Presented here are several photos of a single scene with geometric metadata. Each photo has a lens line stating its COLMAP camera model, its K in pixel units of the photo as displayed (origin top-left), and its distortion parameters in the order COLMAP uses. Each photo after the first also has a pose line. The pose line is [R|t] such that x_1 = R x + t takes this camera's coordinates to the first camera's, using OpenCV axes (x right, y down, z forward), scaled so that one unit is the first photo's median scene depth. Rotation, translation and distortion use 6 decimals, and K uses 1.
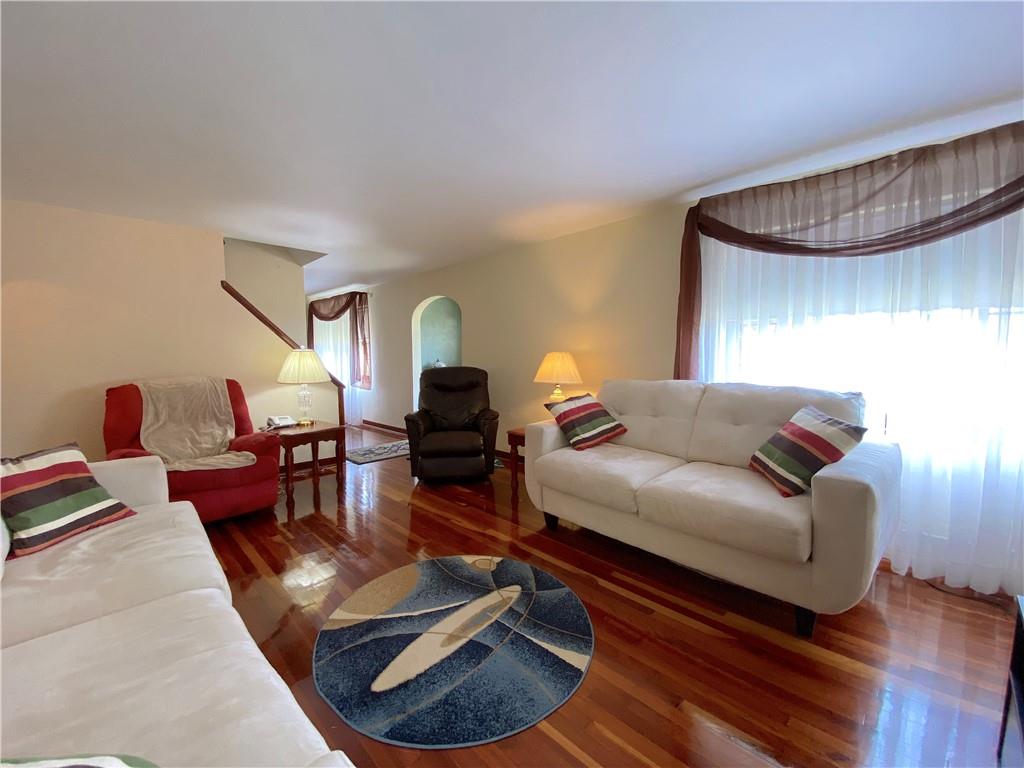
lens RADIAL K [[416.3, 0, 508.2], [0, 416.3, 386.2], [0, 0, 1]] dist [0.004265, -0.010553]
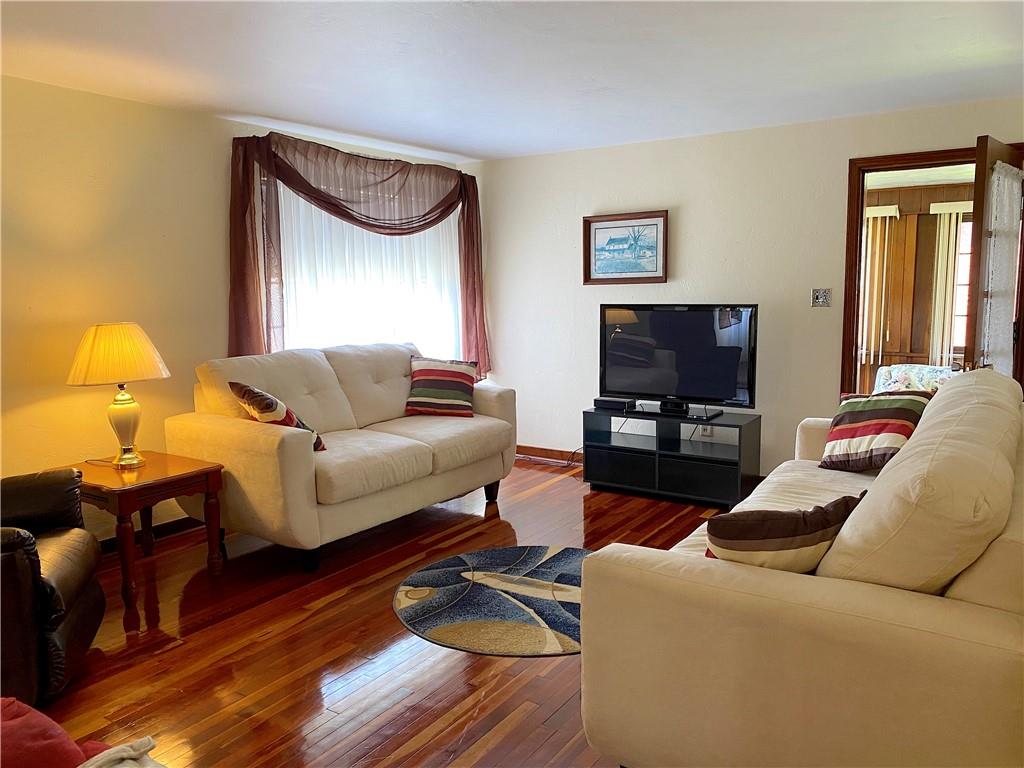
lens RADIAL K [[771.3, 0, 525.9], [0, 771.3, 396.4], [0, 0, 1]] dist [0.045469, -0.009930]
pose [[-0.227694, -0.134479, 0.964402, -1.686415], [0.083816, 0.984034, 0.157006, -0.176471], [-0.970119, 0.116582, -0.212787, 1.229502]]
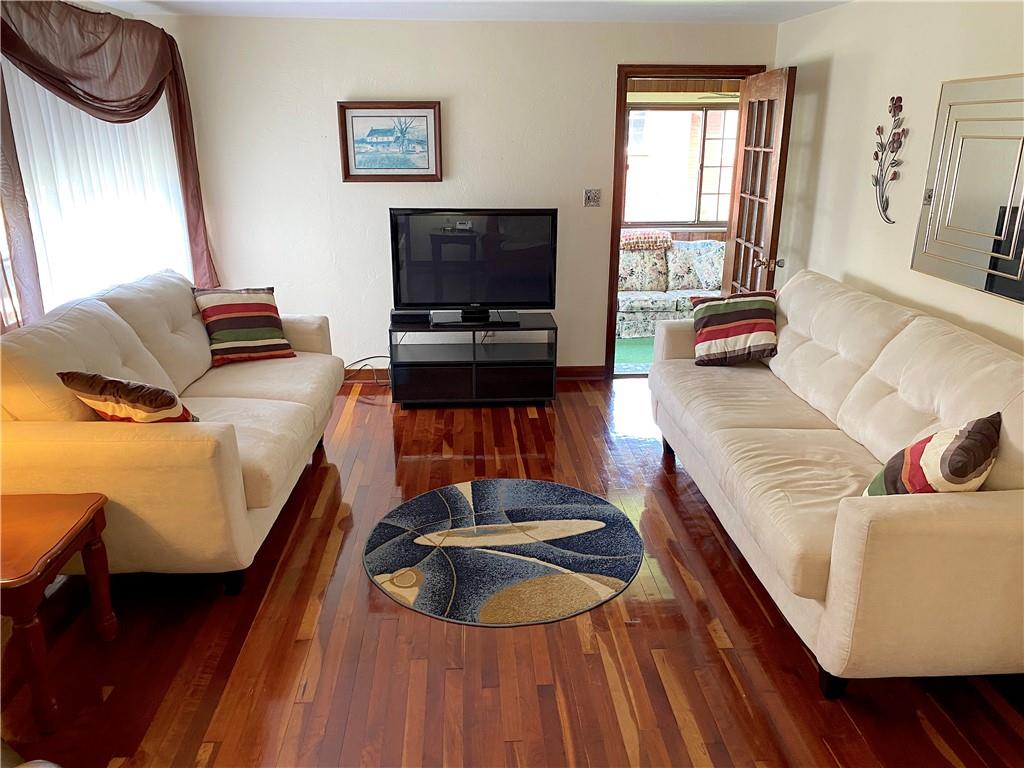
lens RADIAL K [[771.3, 0, 521.3], [0, 771.3, 383.2], [0, 0, 1]] dist [0.045469, -0.009930]
pose [[-0.764103, -0.202572, 0.612463, -1.072594], [0.044694, 0.930512, 0.363525, -0.390716], [-0.643544, 0.305144, -0.701953, 1.934645]]
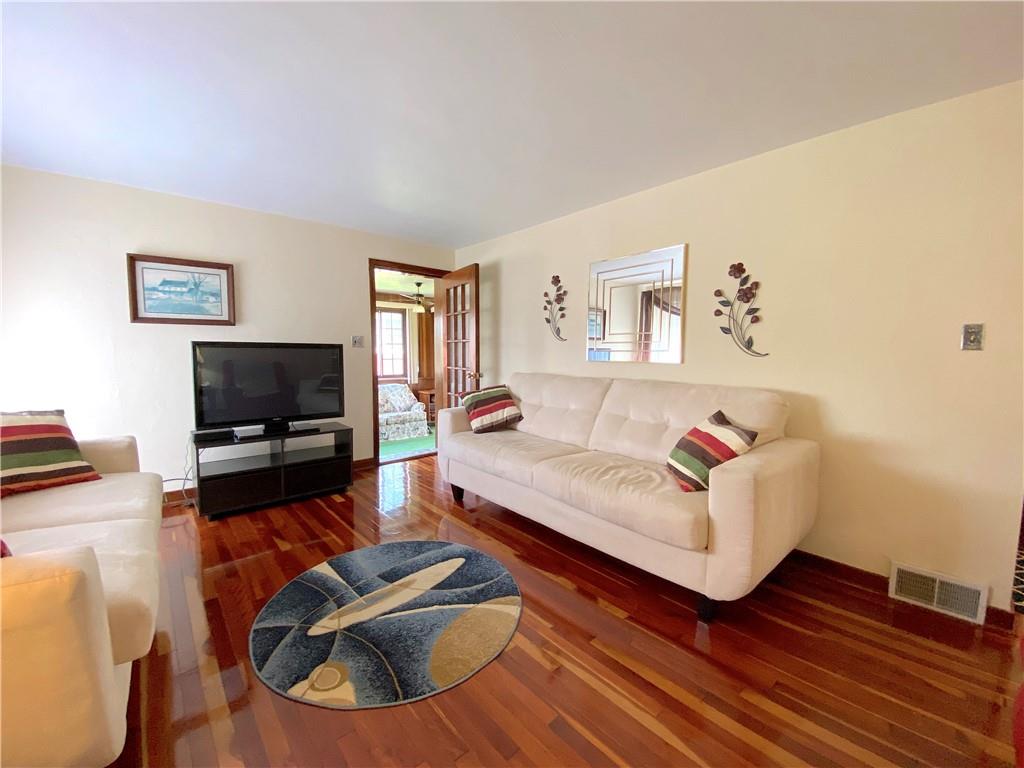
lens RADIAL K [[416.3, 0, 515.2], [0, 416.3, 380.1], [0, 0, 1]] dist [0.004265, -0.010553]
pose [[-0.998860, -0.007680, 0.047120, -0.426399], [-0.000702, 0.989234, 0.146343, -0.133972], [-0.047737, 0.146143, -0.988111, 1.774992]]
